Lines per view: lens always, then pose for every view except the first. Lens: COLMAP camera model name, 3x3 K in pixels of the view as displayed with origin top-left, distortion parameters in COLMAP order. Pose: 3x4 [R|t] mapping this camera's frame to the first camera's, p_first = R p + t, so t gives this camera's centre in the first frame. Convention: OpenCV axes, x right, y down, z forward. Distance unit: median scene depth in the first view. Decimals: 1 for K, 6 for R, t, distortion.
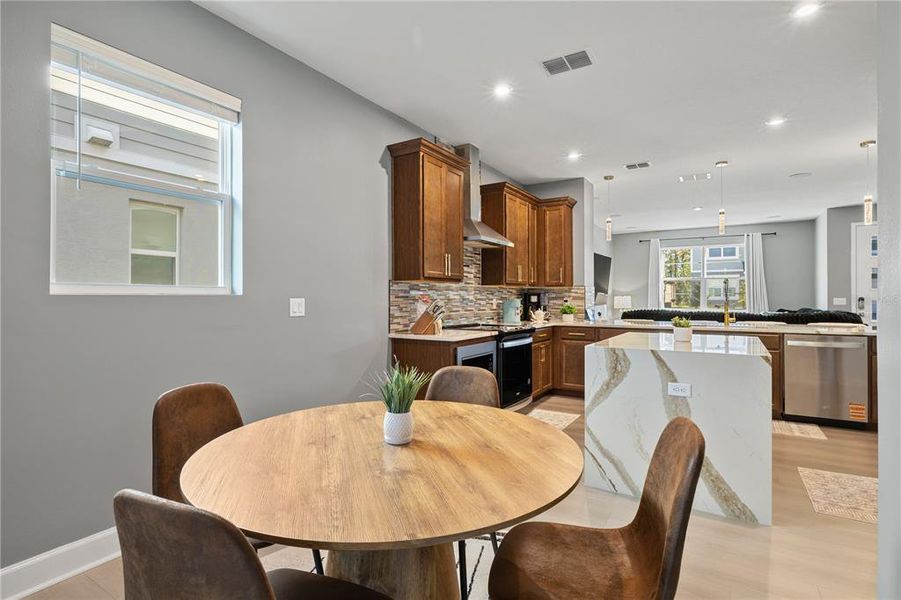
lens RADIAL K [[478.9, 0, 447.2], [0, 478.9, 299.3], [0, 0, 1]] dist [-0.002302, -0.001252]
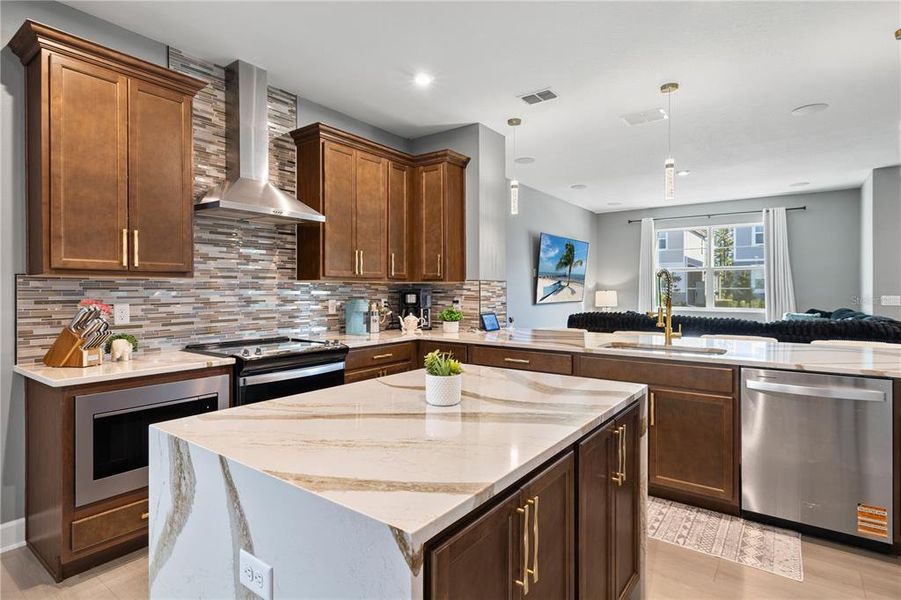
lens RADIAL K [[478.9, 0, 459.4], [0, 478.9, 294.2], [0, 0, 1]] dist [-0.002302, -0.001252]
pose [[0.996112, 0.001208, -0.088088, 0.326892], [-0.000472, 0.999965, 0.008376, -0.014015], [0.088095, -0.008301, 0.996078, 0.316915]]
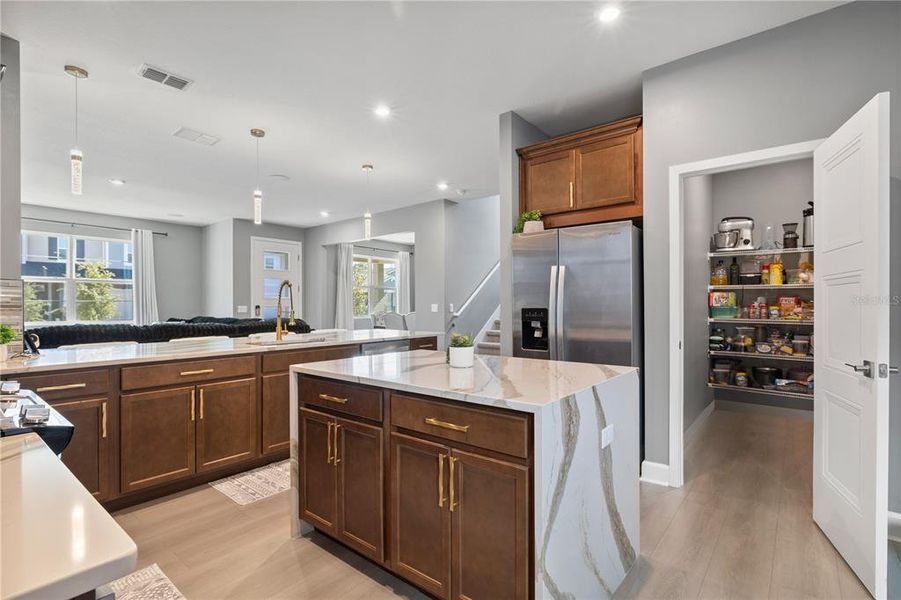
lens RADIAL K [[430.1, 0, 457.4], [0, 430.1, 307.3], [0, 0, 1]] dist [-0.006113, 0.001567]
pose [[0.115433, -0.003287, 0.993310, -0.075954], [0.005297, 0.999982, 0.002693, -0.000225], [-0.993301, 0.004951, 0.115448, 0.555419]]
